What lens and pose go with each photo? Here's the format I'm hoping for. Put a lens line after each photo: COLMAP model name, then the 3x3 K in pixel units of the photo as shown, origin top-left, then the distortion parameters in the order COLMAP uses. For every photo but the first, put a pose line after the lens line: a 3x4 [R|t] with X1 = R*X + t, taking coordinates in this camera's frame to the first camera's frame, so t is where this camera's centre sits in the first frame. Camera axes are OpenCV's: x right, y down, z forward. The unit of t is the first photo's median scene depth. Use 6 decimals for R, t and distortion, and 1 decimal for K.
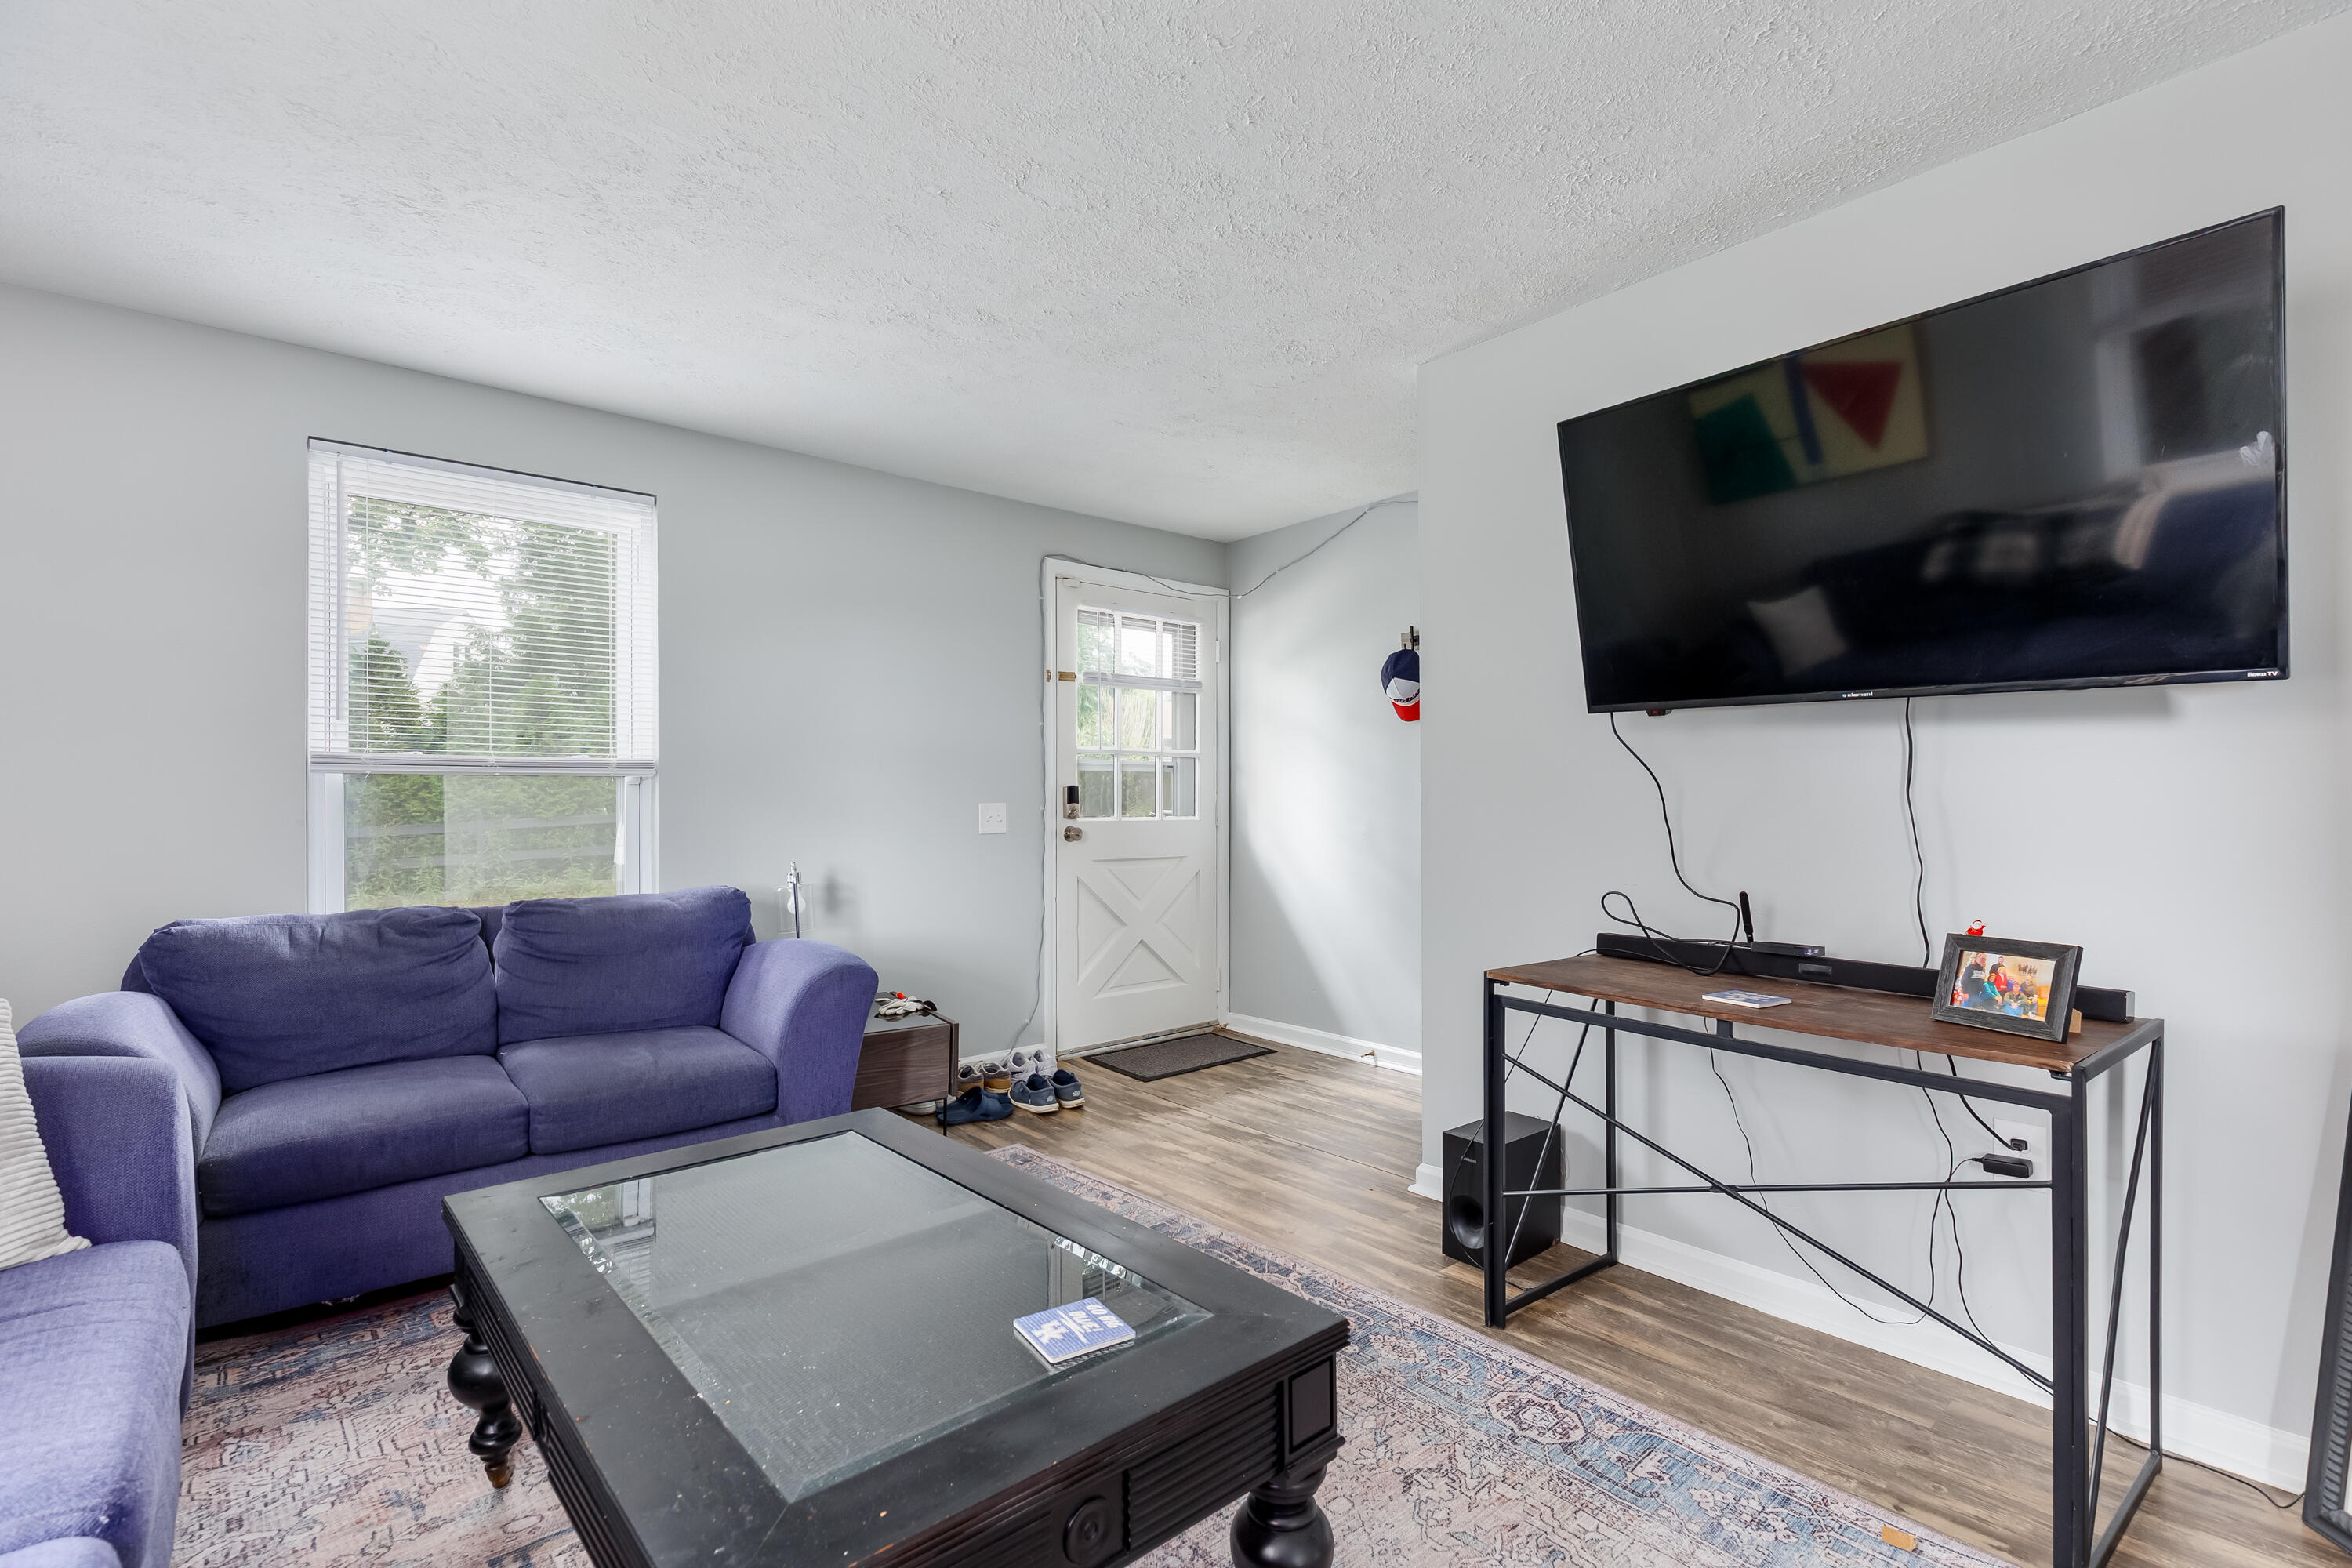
lens RADIAL K [[1055.1, 0, 1176.0], [0, 1055.1, 784.0], [0, 0, 1]] dist [0.001154, 0.000001]
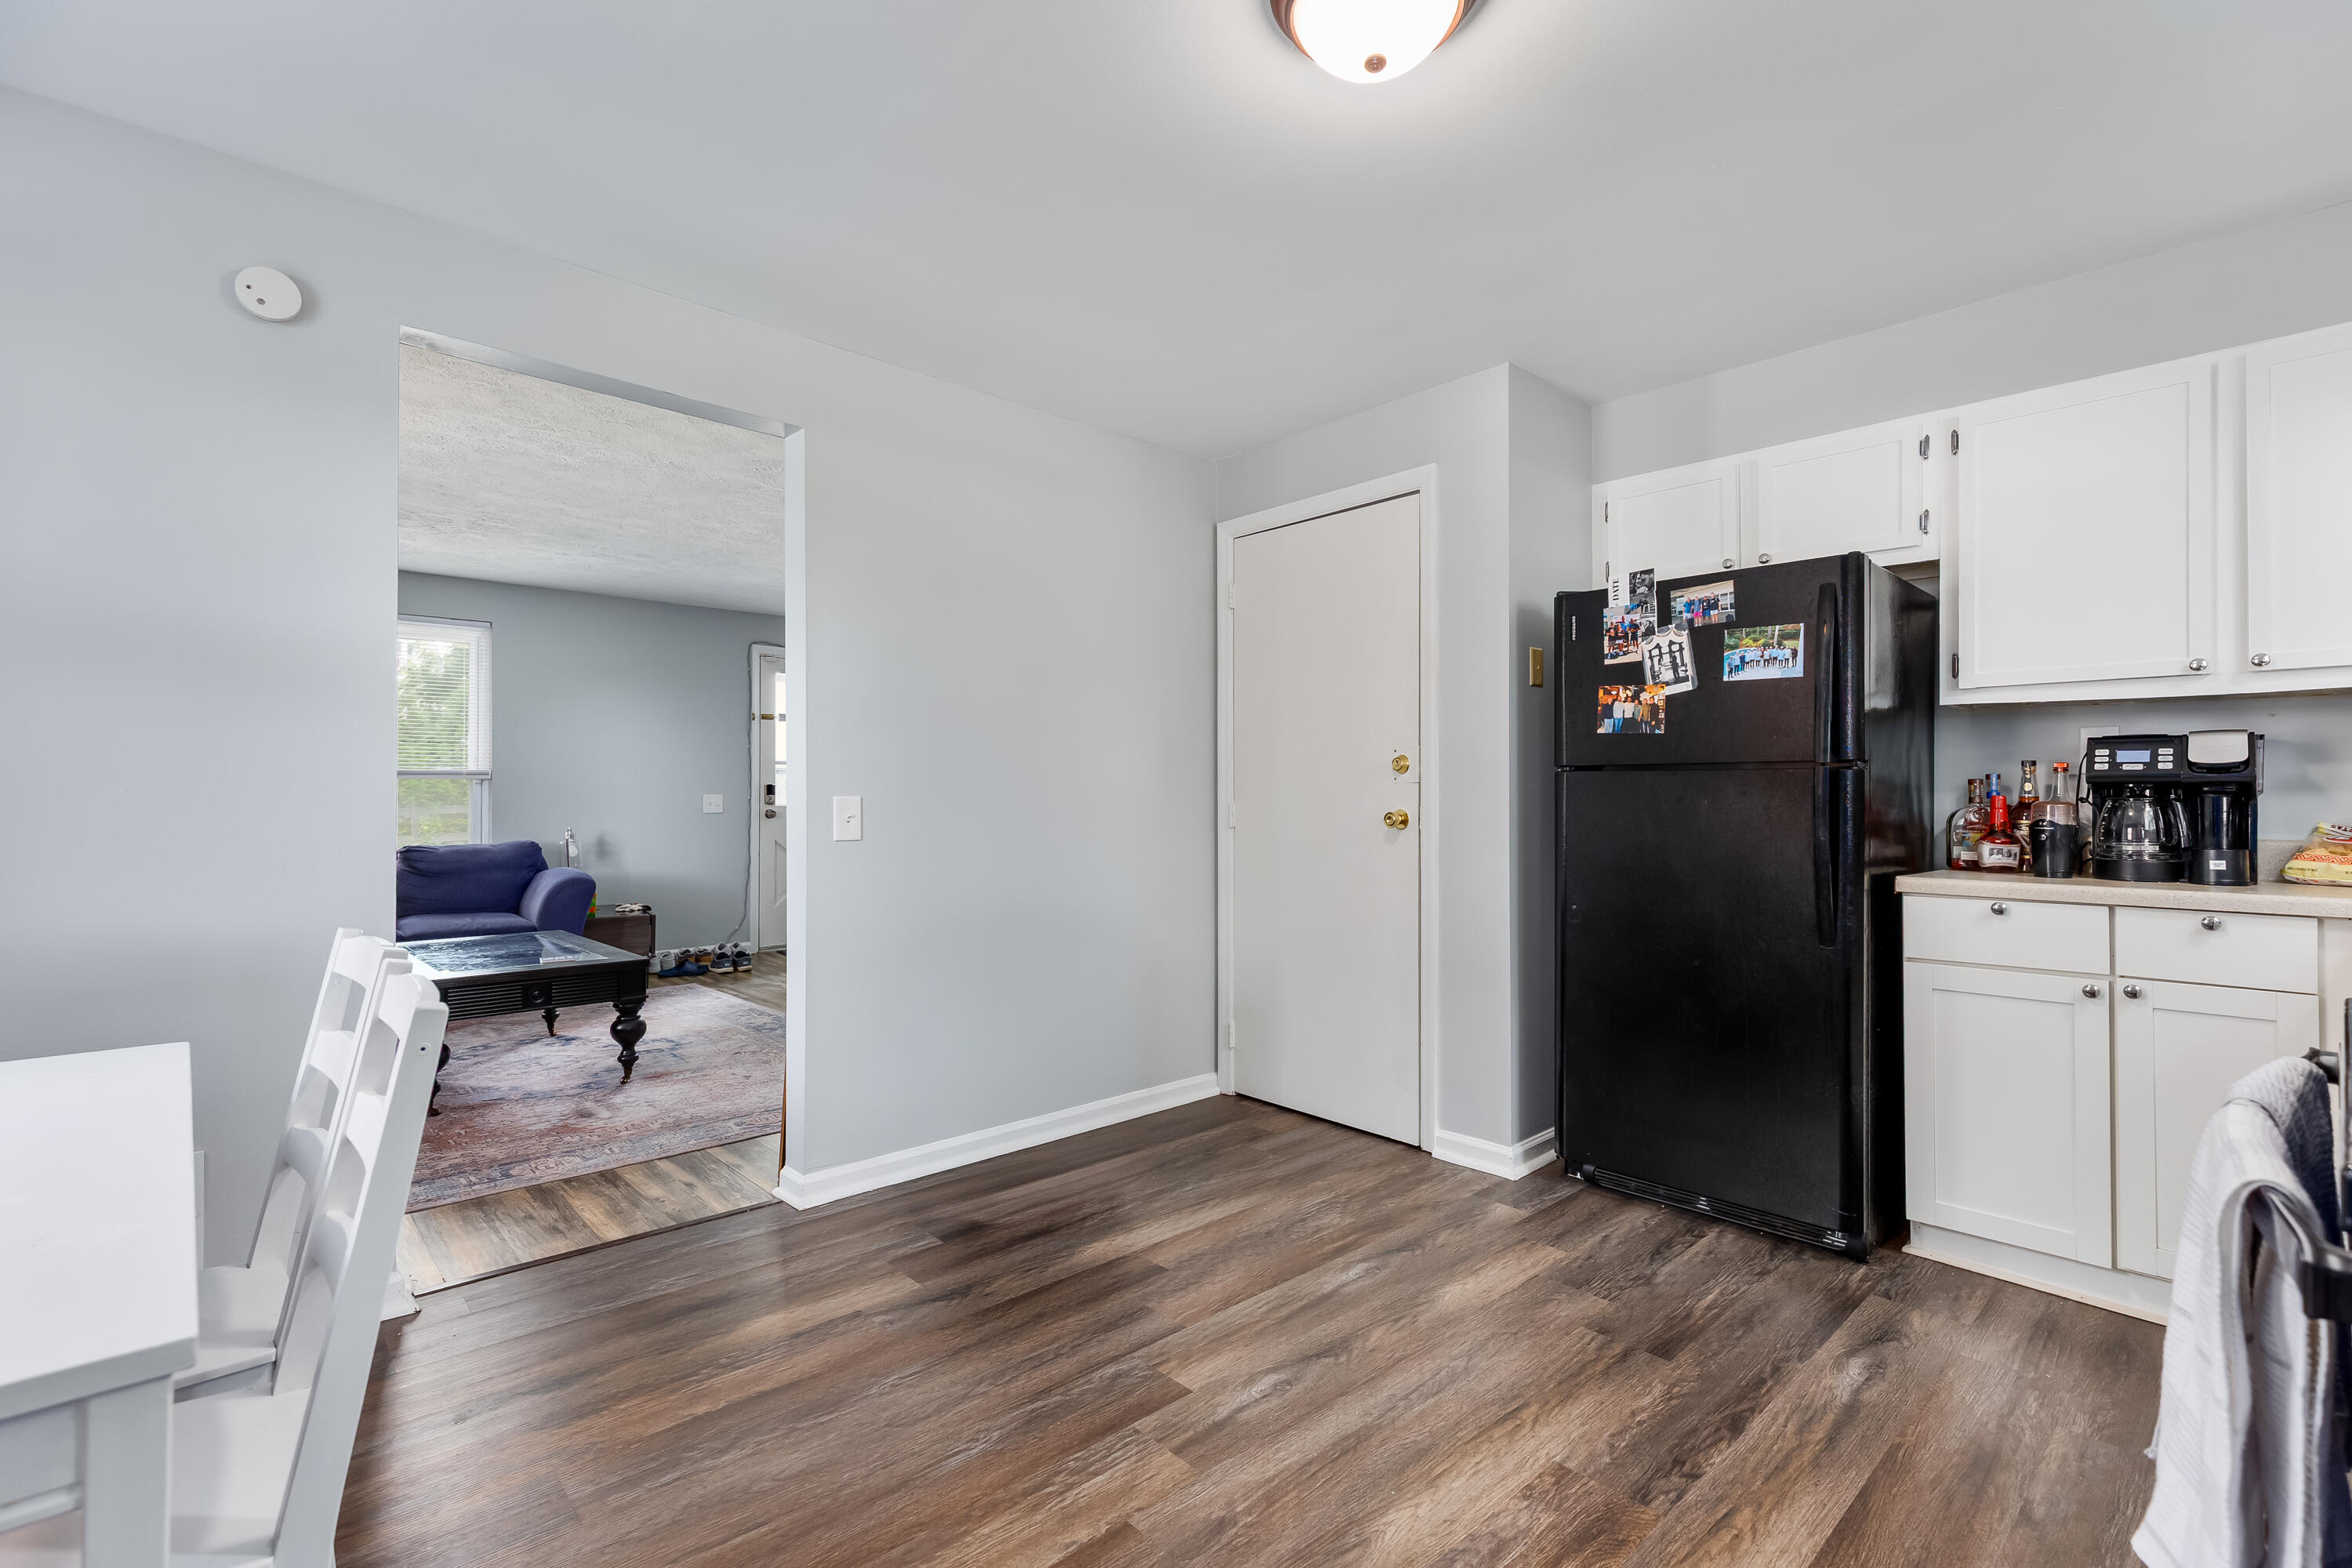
lens RADIAL K [[1055.1, 0, 1176.0], [0, 1055.1, 784.0], [0, 0, 1]] dist [0.001154, 0.000001]
pose [[0.999565, -0.003217, 0.029332, 0.592389], [0.003227, 0.999995, -0.000309, 0.004028], [-0.029331, 0.000404, 0.999570, -0.790871]]
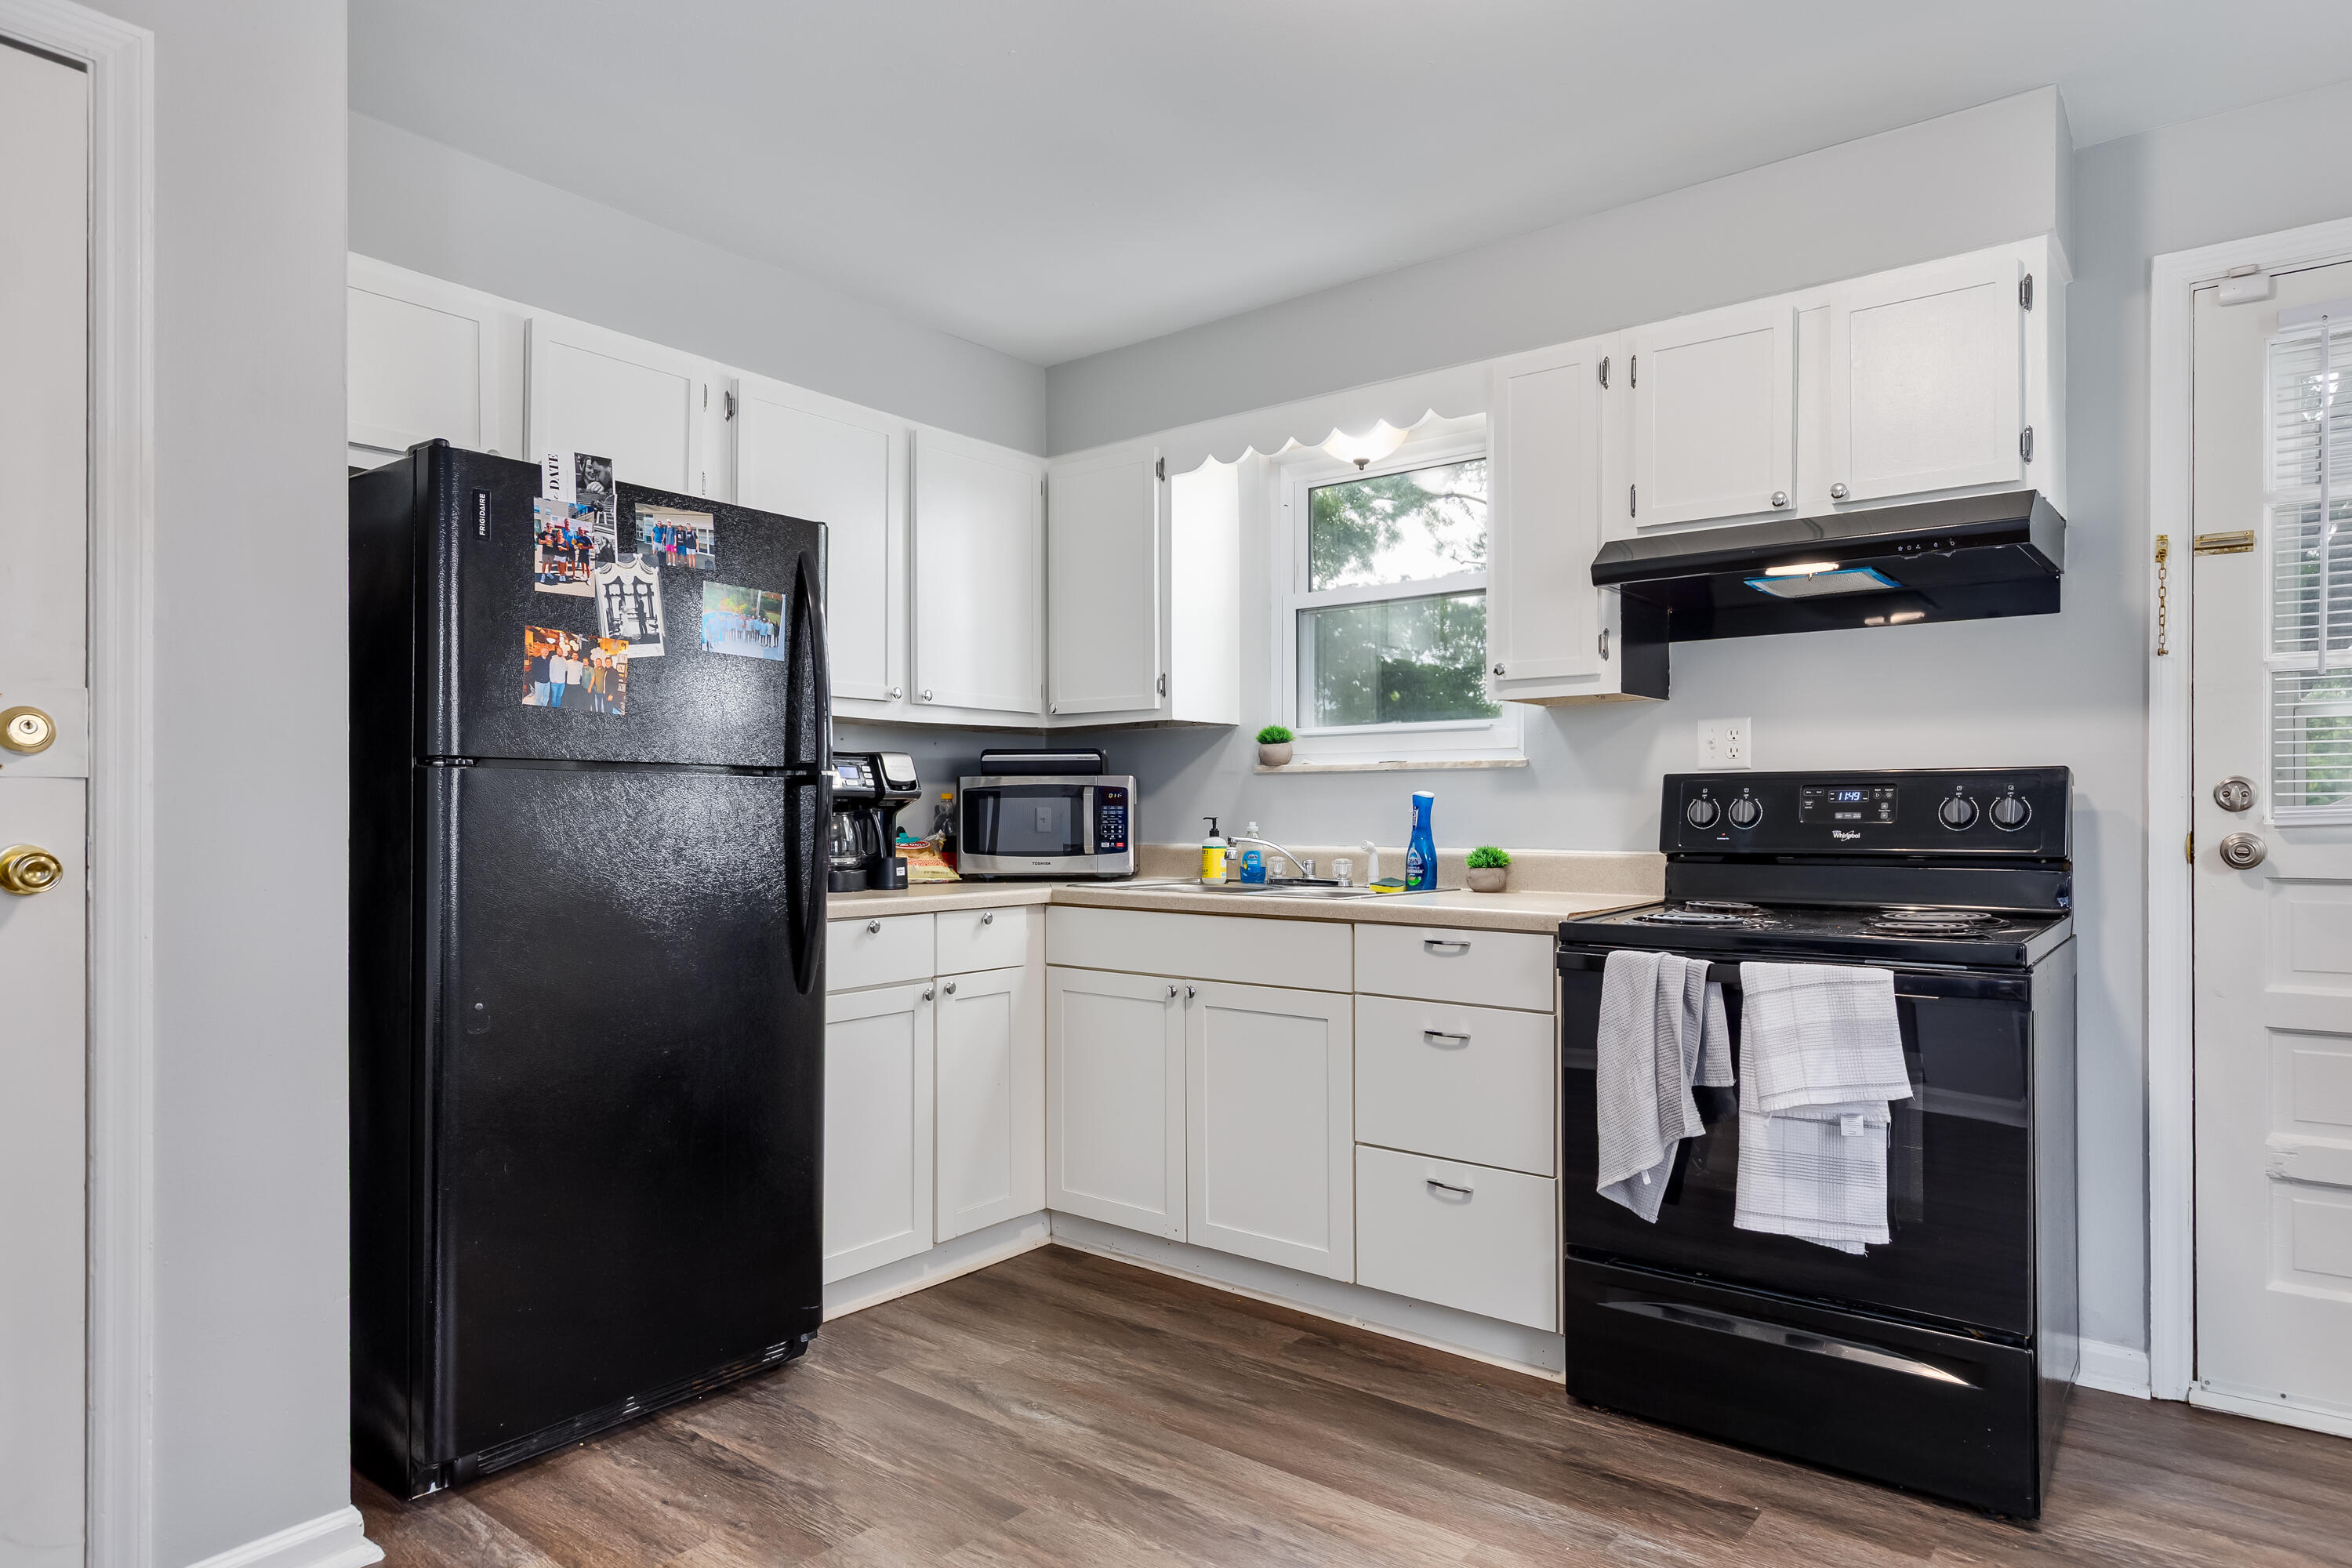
lens RADIAL K [[1372.2, 0, 1177.7], [0, 1372.2, 819.5], [0, 0, 1]] dist [-0.001334, -0.001051]
pose [[-0.190014, -0.004621, 0.981770, -1.429190], [-0.005242, 0.999979, 0.003692, 0.068483], [-0.981767, -0.004445, -0.190035, 3.158407]]
